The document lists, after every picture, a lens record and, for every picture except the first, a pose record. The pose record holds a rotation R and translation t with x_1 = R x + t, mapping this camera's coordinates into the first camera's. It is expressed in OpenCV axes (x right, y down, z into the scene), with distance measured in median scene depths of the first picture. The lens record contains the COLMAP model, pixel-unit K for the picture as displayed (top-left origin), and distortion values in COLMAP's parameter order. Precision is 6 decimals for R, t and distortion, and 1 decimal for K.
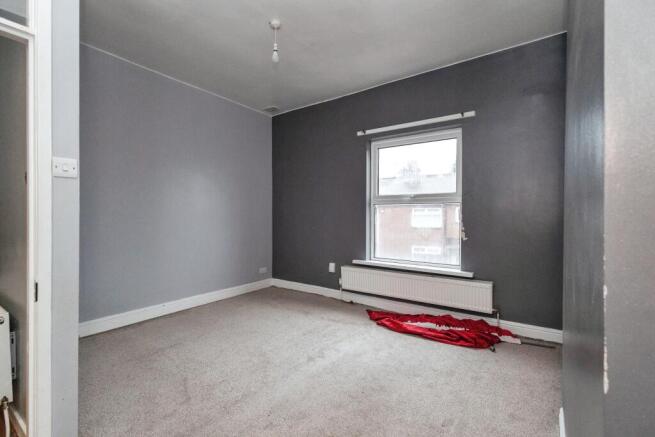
lens RADIAL K [[302.5, 0, 327.5], [0, 302.5, 218.5], [0, 0, 1]] dist [-0.000237, -0.000825]
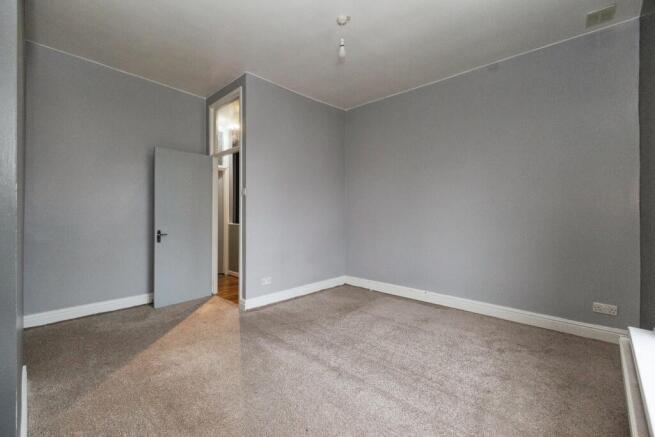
lens RADIAL K [[302.5, 0, 327.5], [0, 302.5, 218.5], [0, 0, 1]] dist [-0.000237, -0.000825]
pose [[-0.185541, 0.005872, -0.982619, 0.793390], [-0.010462, 0.999914, 0.007951, 0.010724], [0.982581, 0.011756, -0.185464, 1.091888]]
